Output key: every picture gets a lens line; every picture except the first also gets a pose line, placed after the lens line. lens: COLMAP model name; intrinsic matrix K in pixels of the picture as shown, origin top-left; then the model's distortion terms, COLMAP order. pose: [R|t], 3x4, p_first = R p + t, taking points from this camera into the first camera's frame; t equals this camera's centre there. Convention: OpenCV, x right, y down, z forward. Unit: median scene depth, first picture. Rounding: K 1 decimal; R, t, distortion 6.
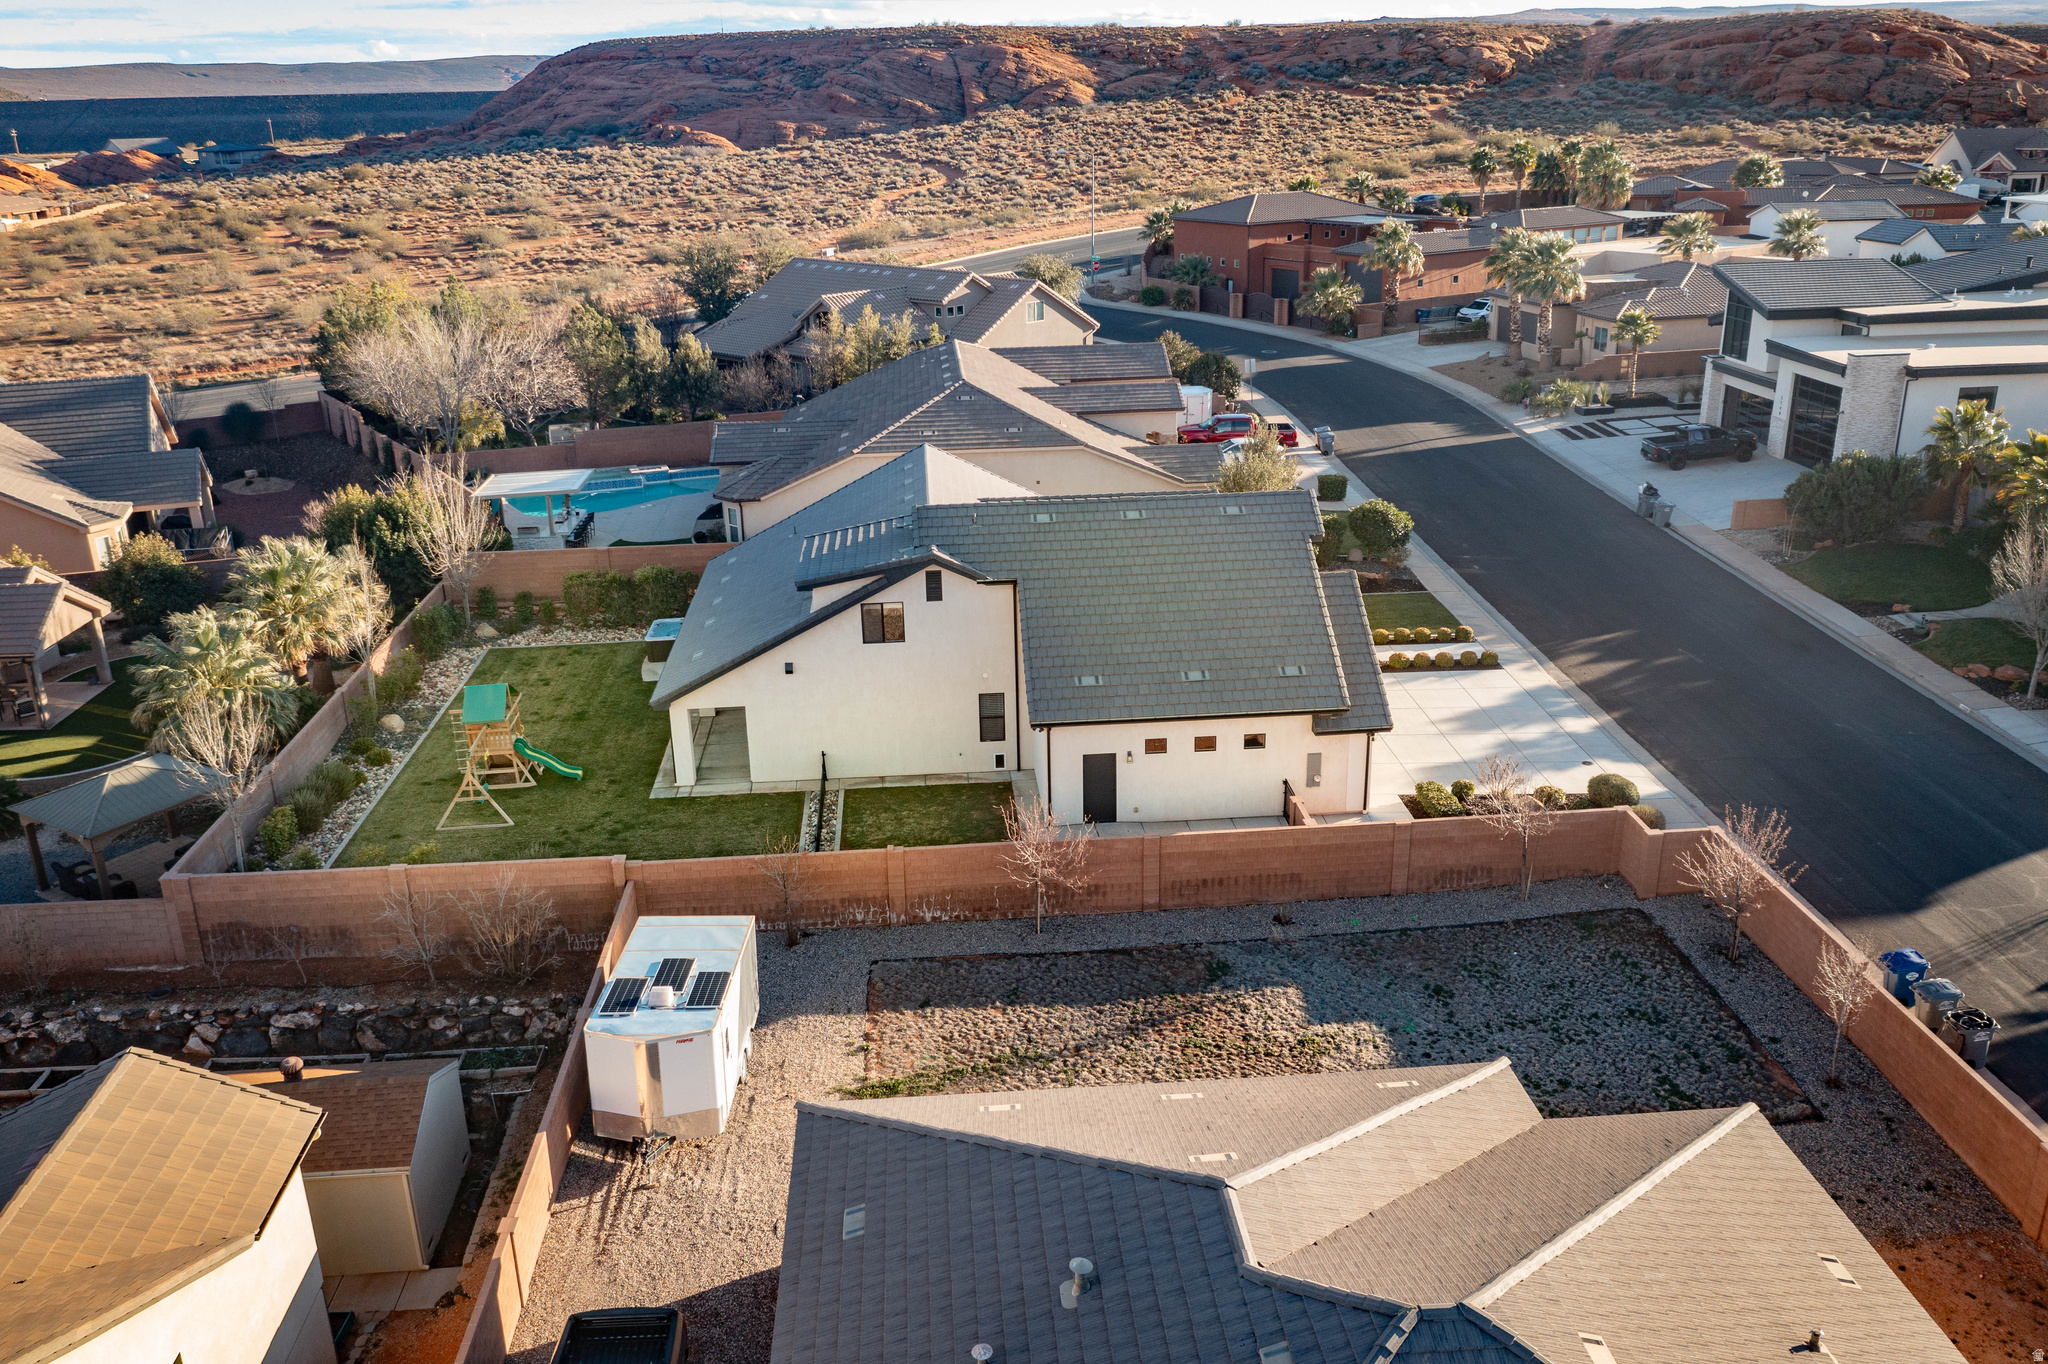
lens RADIAL K [[1623.8, 0, 1030.6], [0, 1623.8, 670.2], [0, 0, 1]] dist [-0.007704, -0.004339]
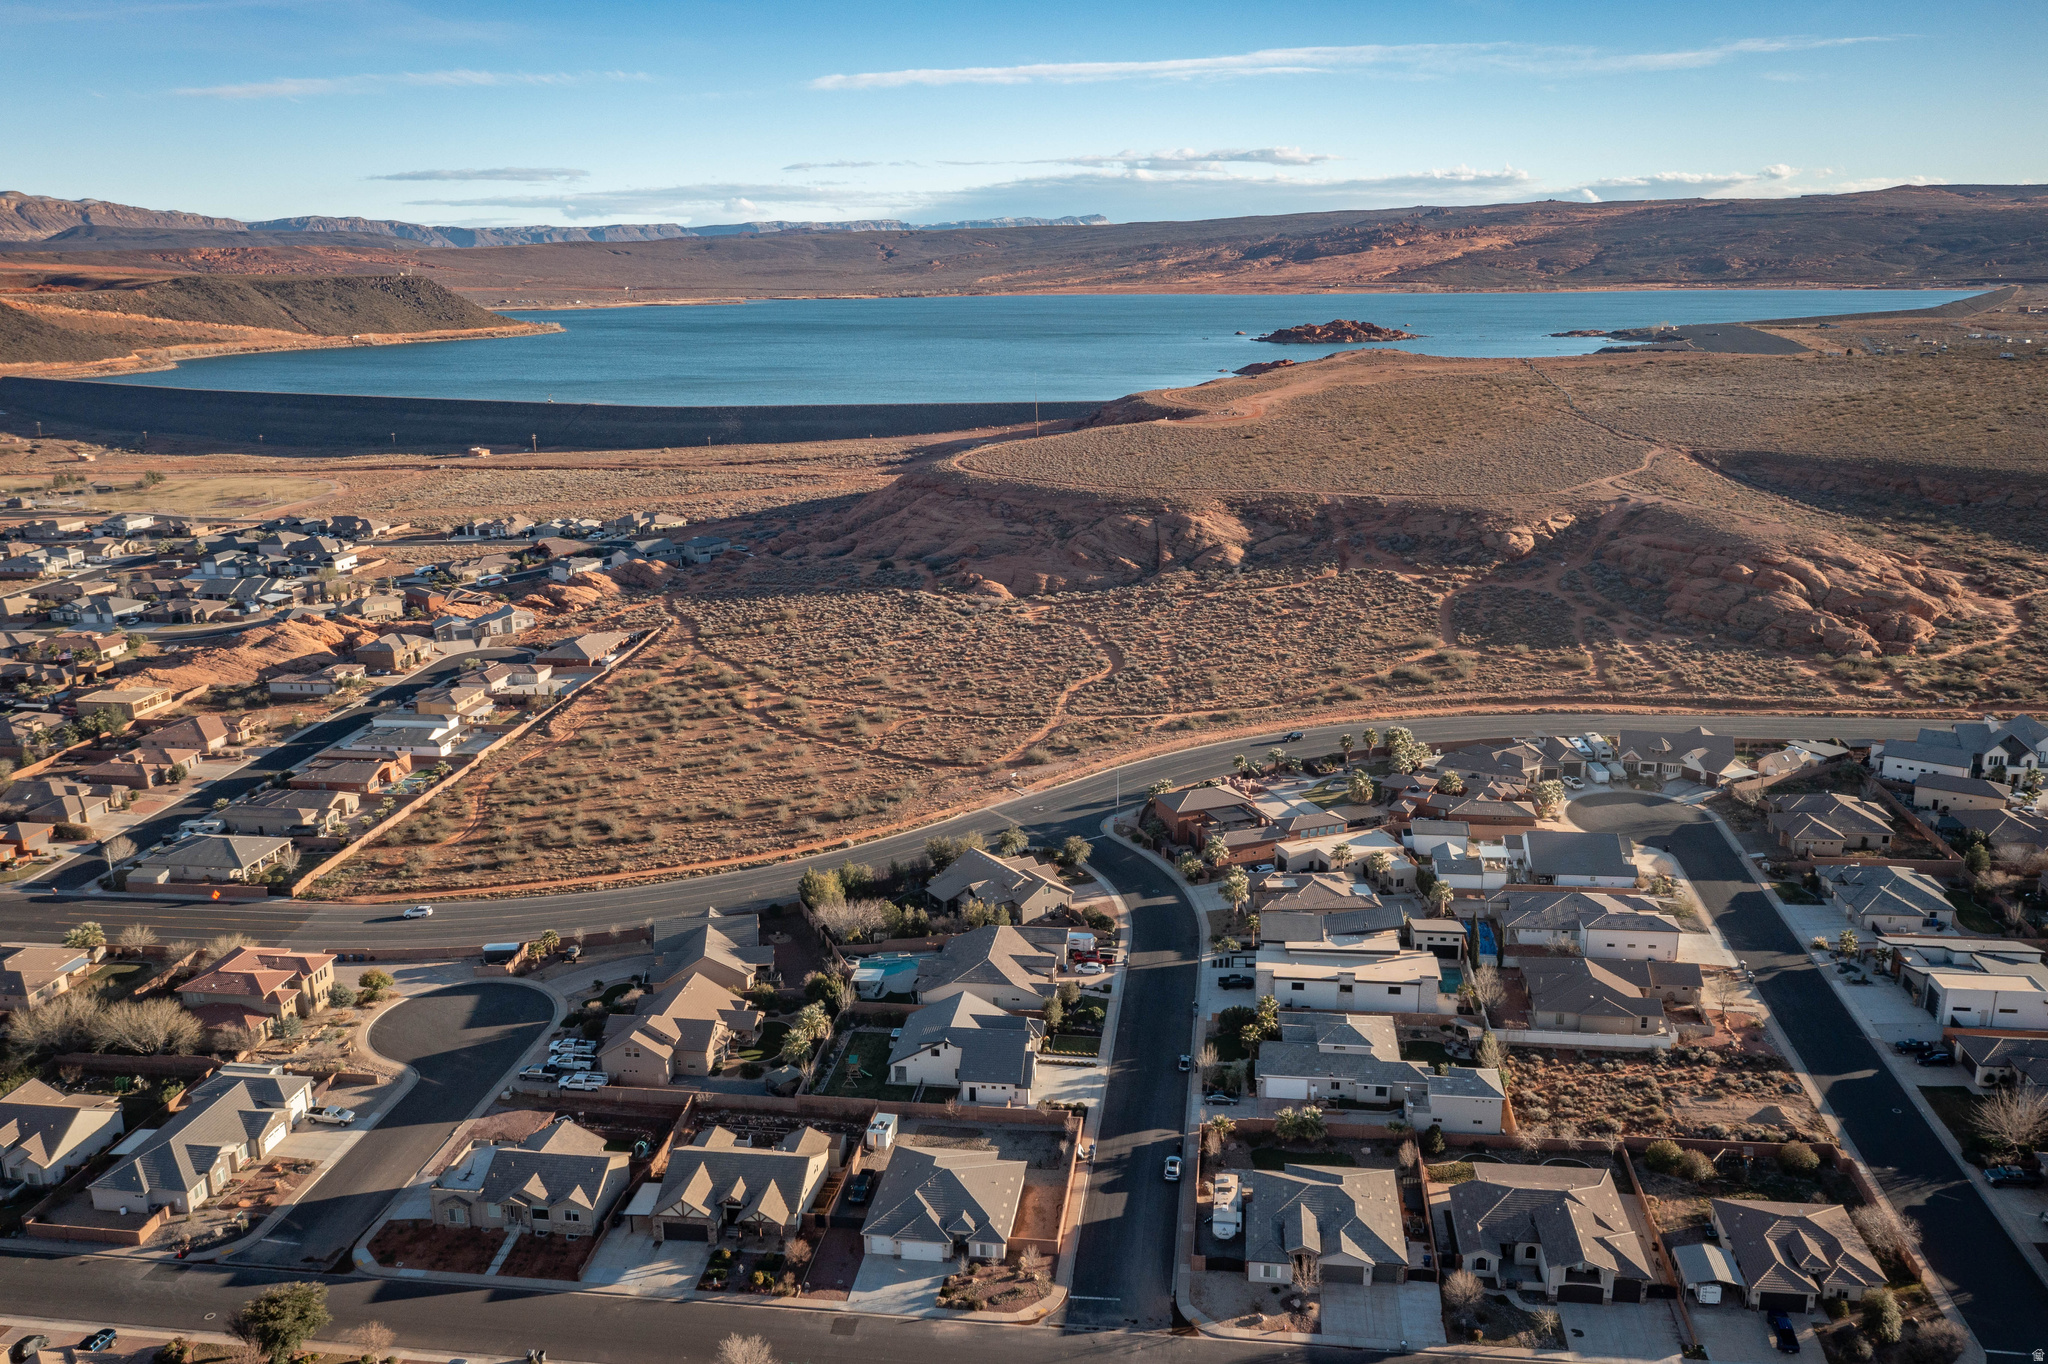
lens RADIAL K [[1623.8, 0, 1030.6], [0, 1623.8, 670.2], [0, 0, 1]] dist [-0.007704, -0.004339]
pose [[0.978702, 0.060133, -0.196280, 0.937609], [-0.076758, 0.993977, -0.078213, -0.707796], [0.190395, 0.091613, 0.977424, -3.305558]]
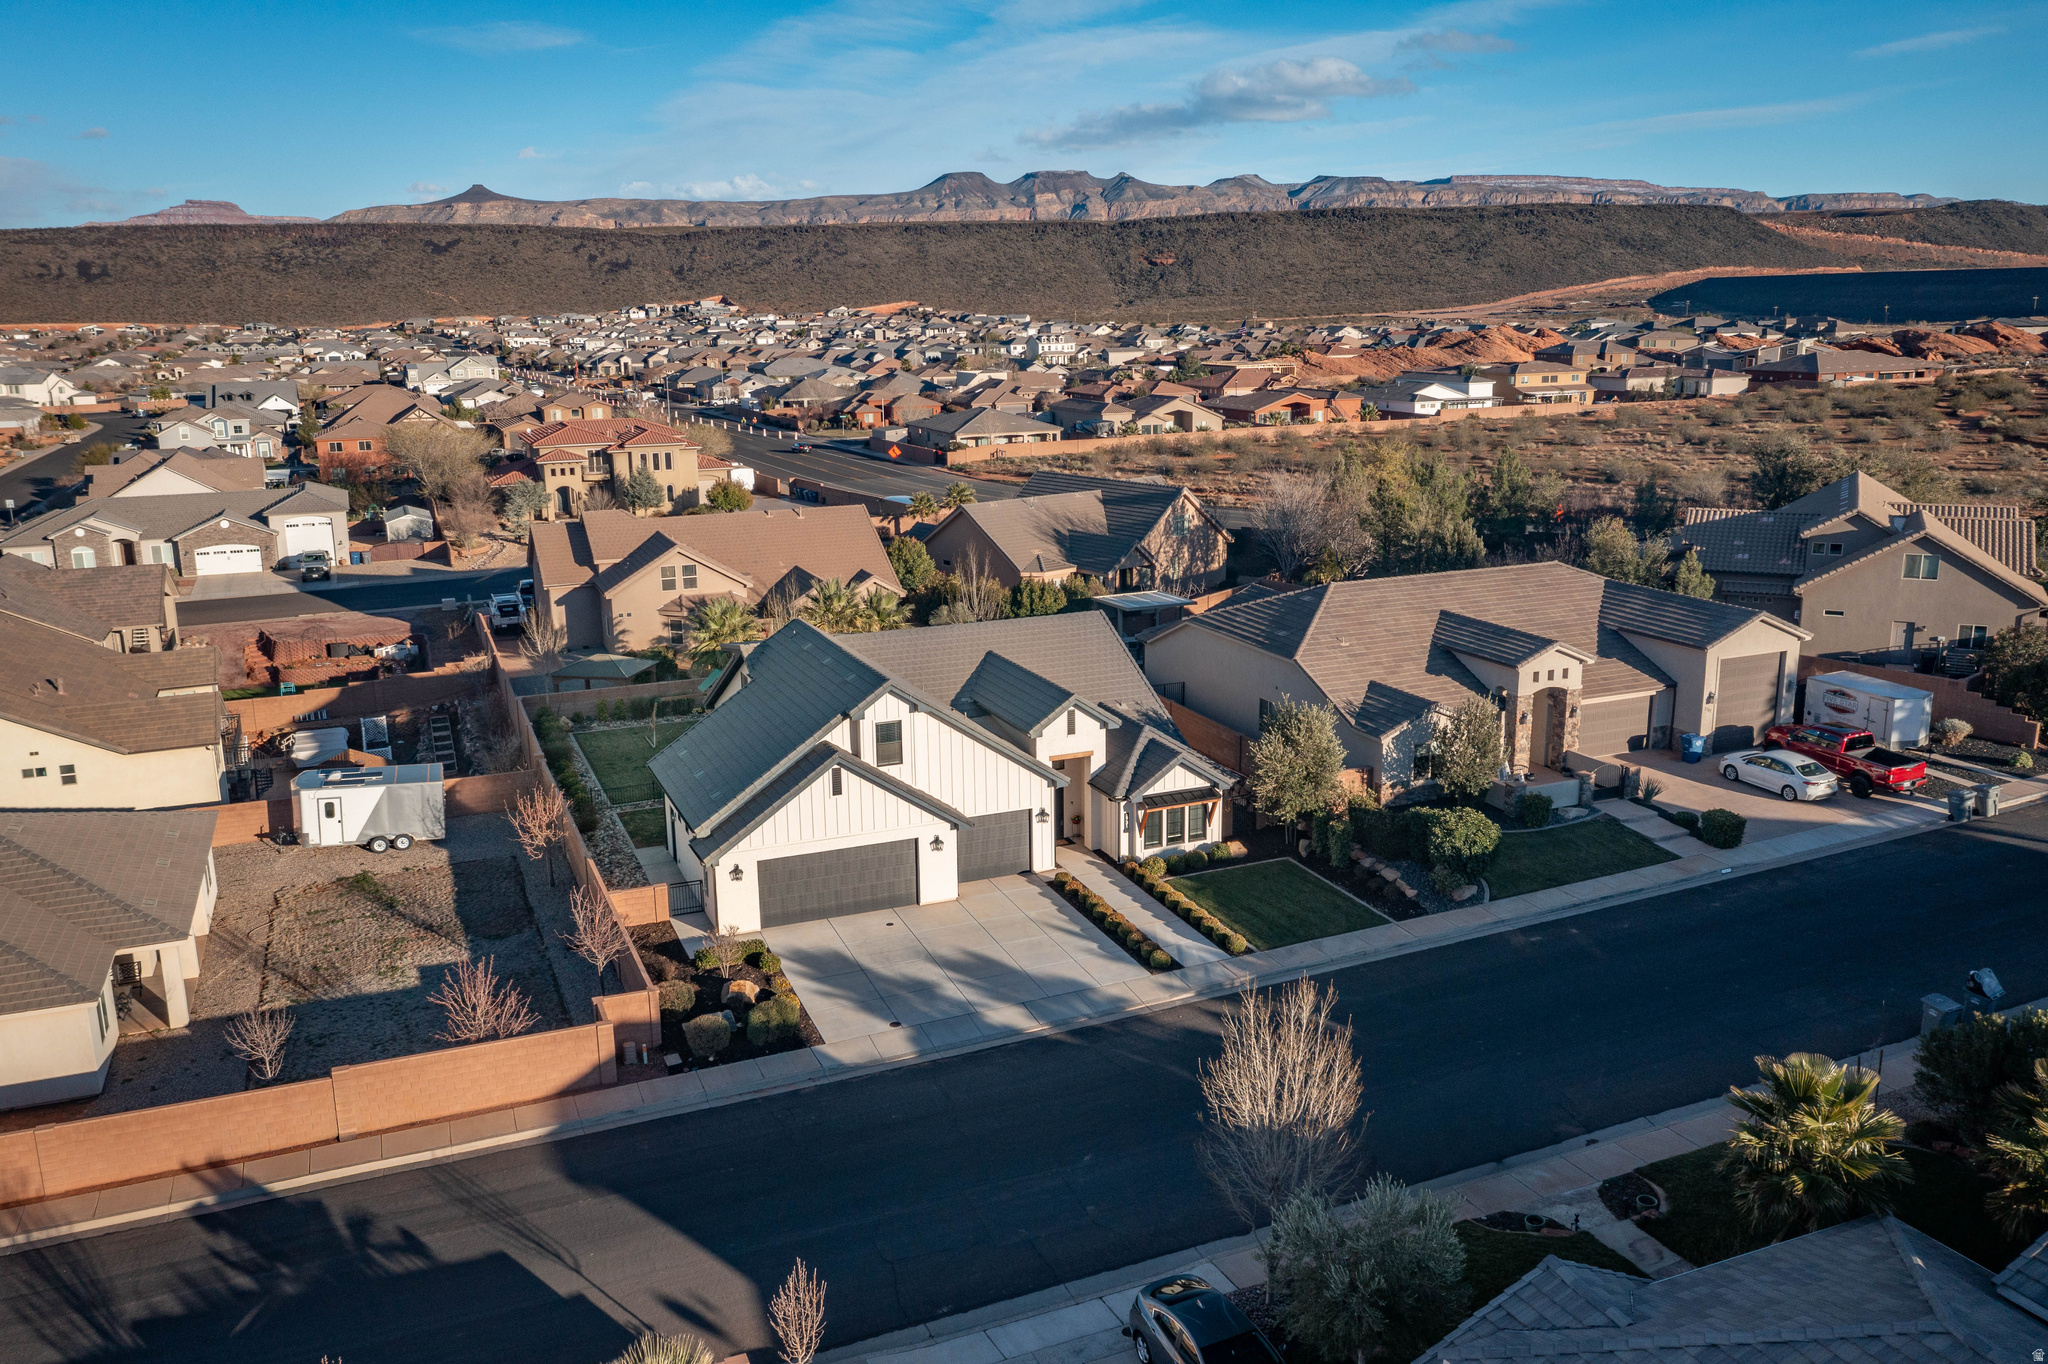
lens RADIAL K [[1600.5, 0, 1024.0], [0, 1600.5, 682.0], [0, 0, 1]] dist [-0.006055, 0.001514]
pose [[0.311437, 0.236418, -0.920388, 1.119808], [-0.305081, 0.942160, 0.138779, -0.269595], [0.899962, 0.237572, 0.365551, 0.636294]]
